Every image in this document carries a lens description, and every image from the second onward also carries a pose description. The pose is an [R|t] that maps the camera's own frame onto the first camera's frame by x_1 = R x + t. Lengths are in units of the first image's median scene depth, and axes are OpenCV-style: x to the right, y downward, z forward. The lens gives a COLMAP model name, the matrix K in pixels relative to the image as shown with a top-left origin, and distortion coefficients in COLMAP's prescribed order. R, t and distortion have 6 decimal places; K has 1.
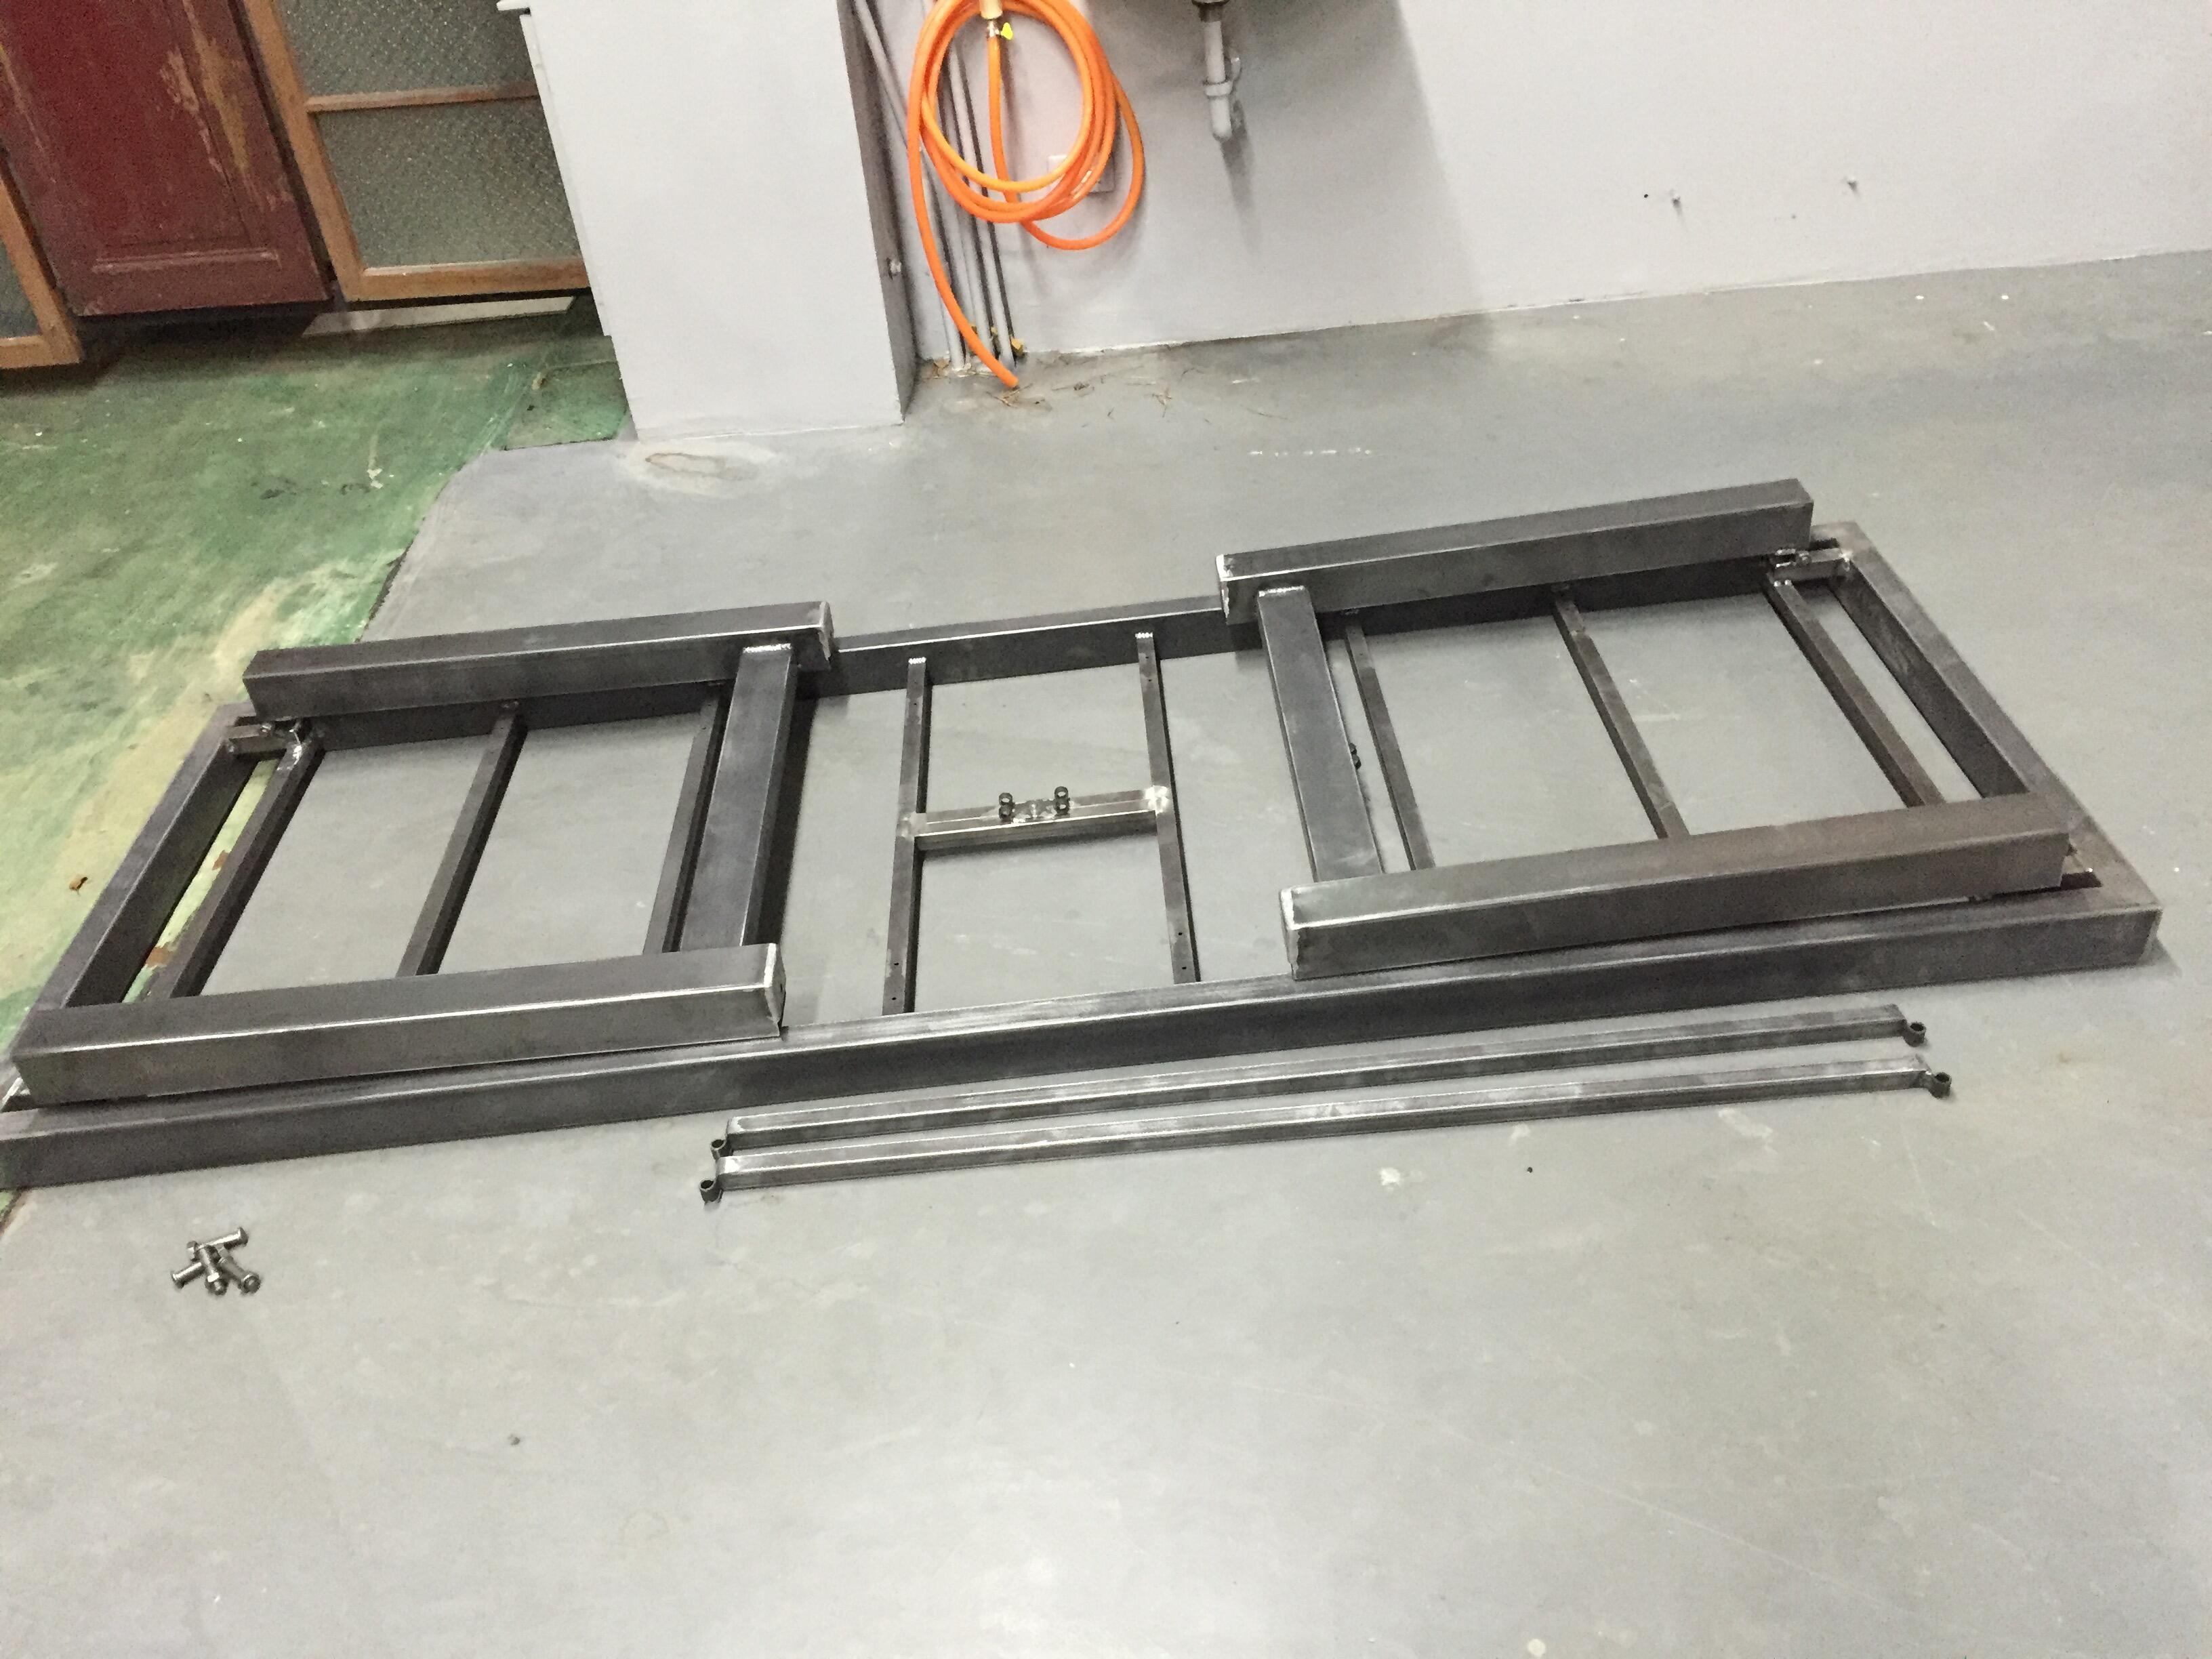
lens RADIAL K [[1891.0, 0, 1106.0], [0, 1891.0, 829.5], [0, 0, 1]] dist [0.083678, -0.118568]
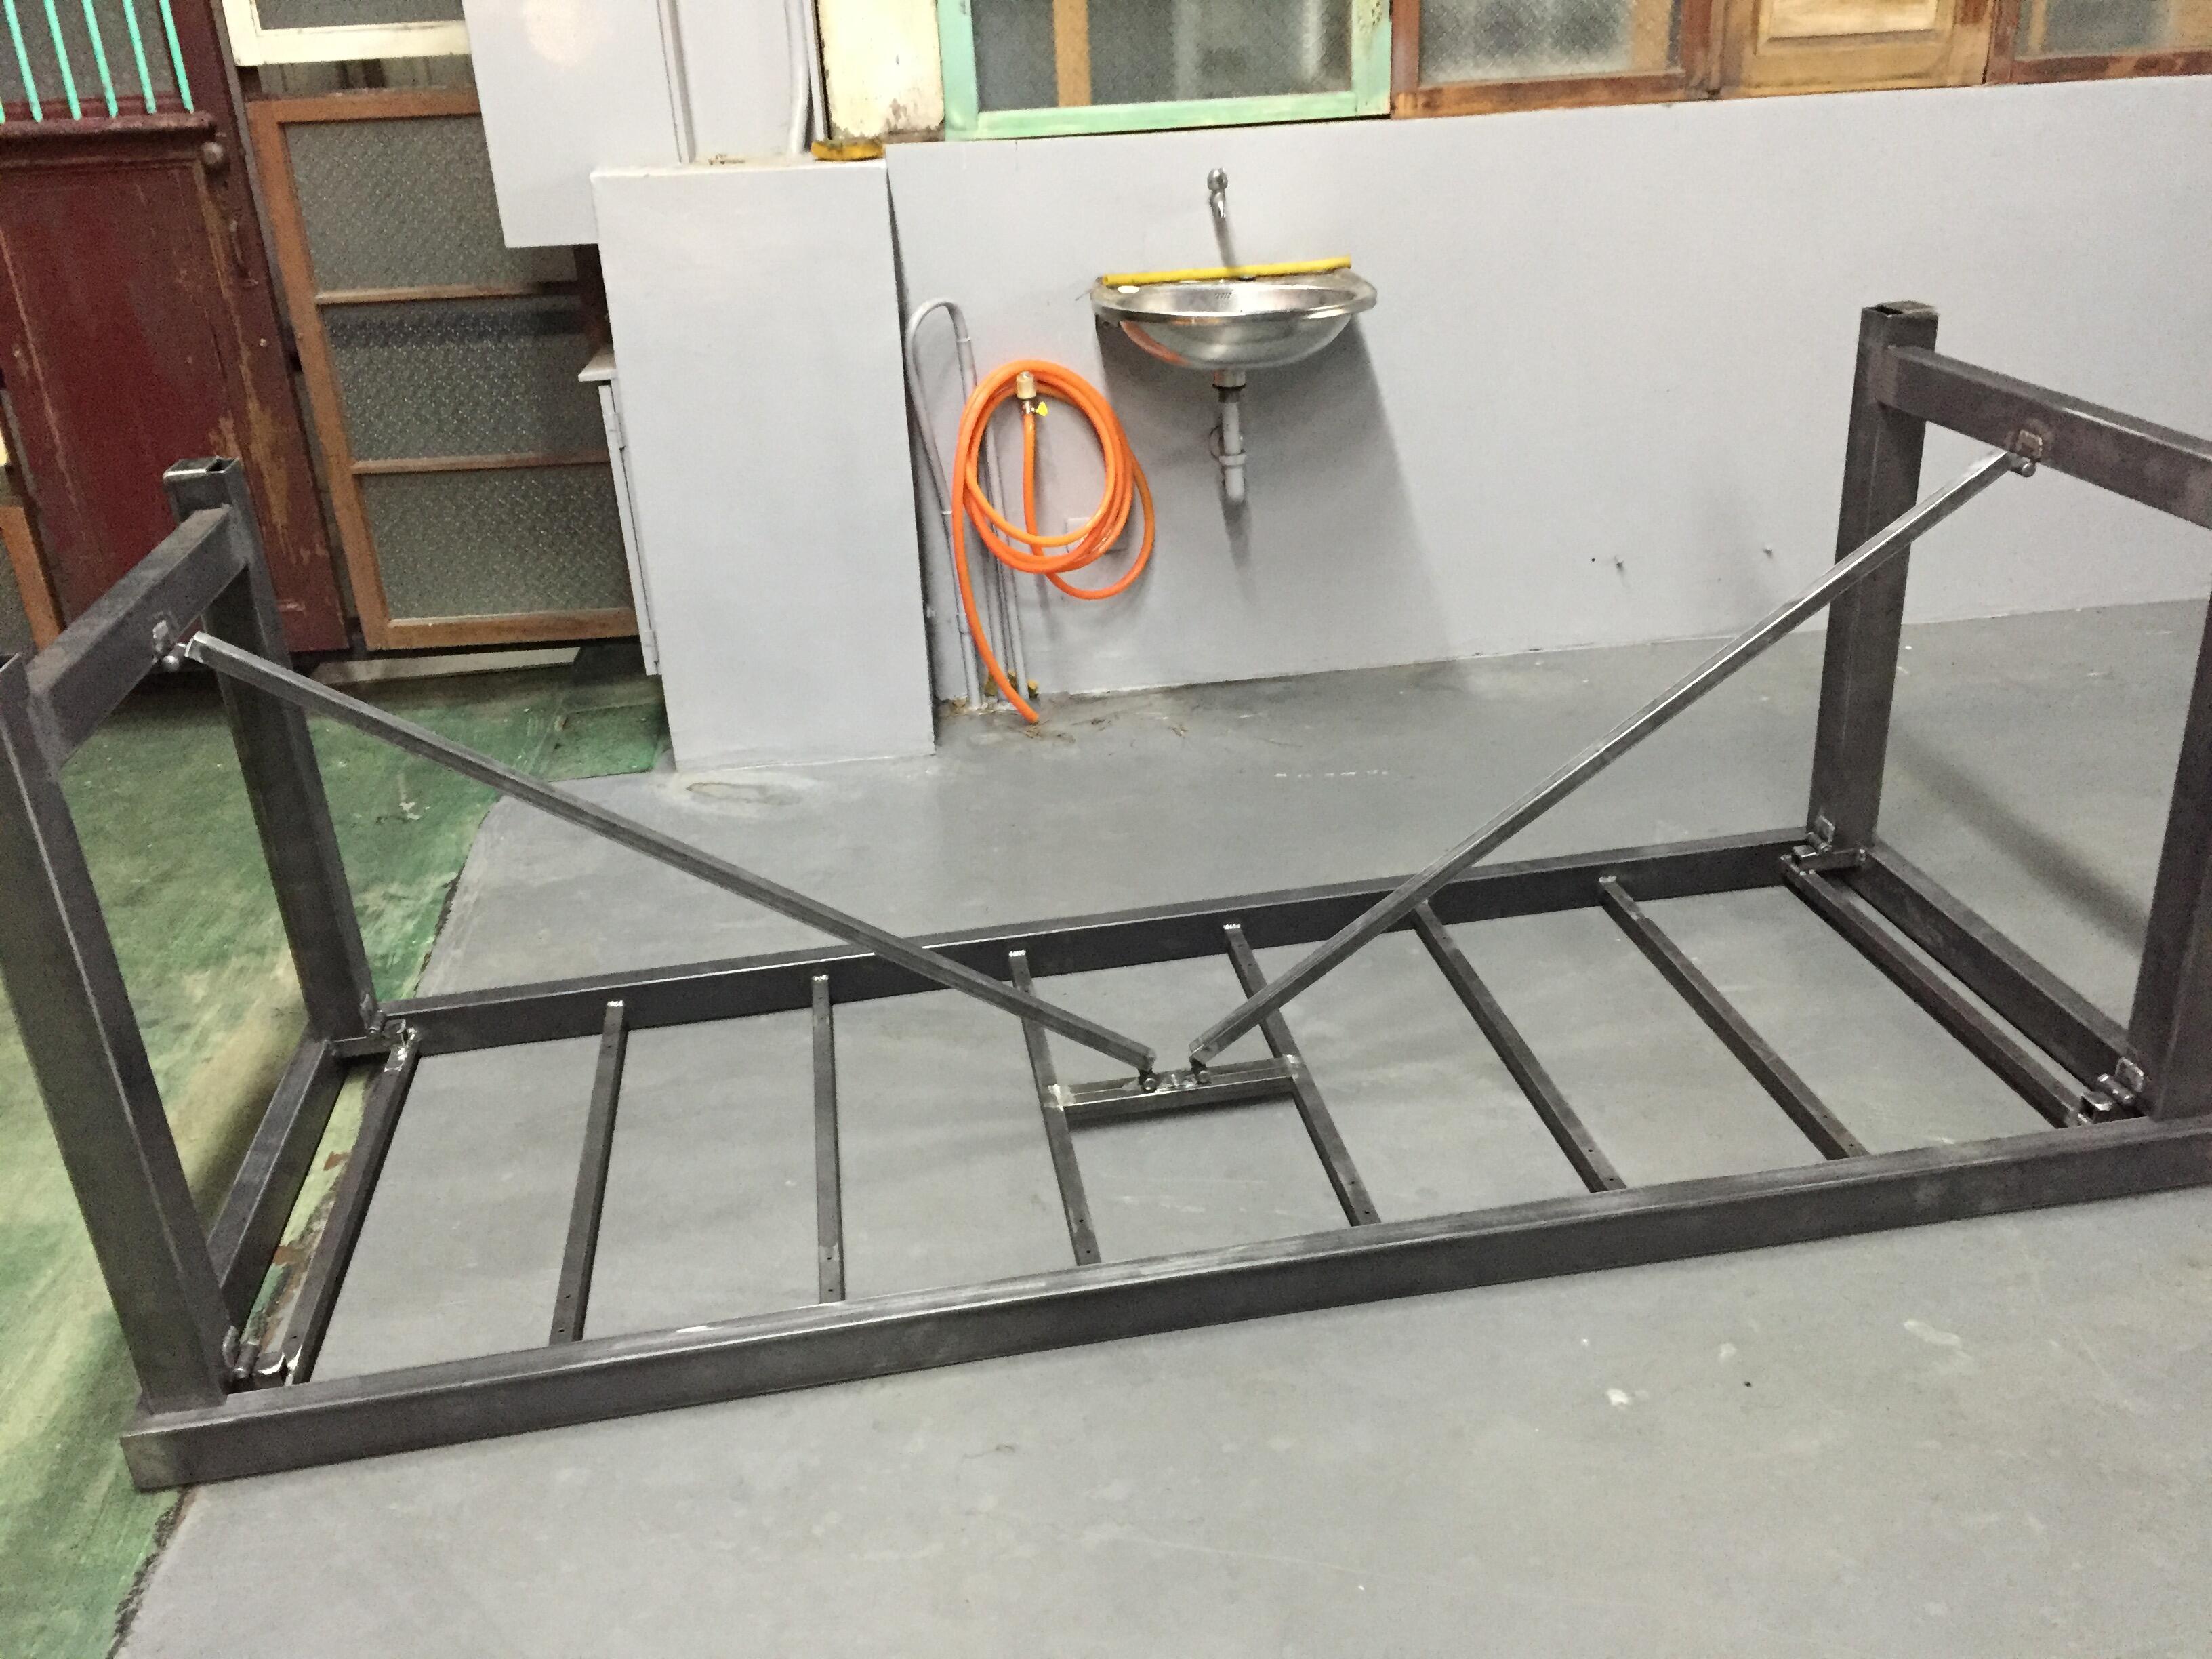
lens RADIAL K [[1891.0, 0, 1106.0], [0, 1891.0, 829.5], [0, 0, 1]] dist [0.083678, -0.118568]
pose [[0.993485, -0.006218, 0.113796, -0.133979], [0.029837, 0.977875, -0.207051, 0.048573], [-0.109991, 0.209097, 0.971689, -0.024592]]
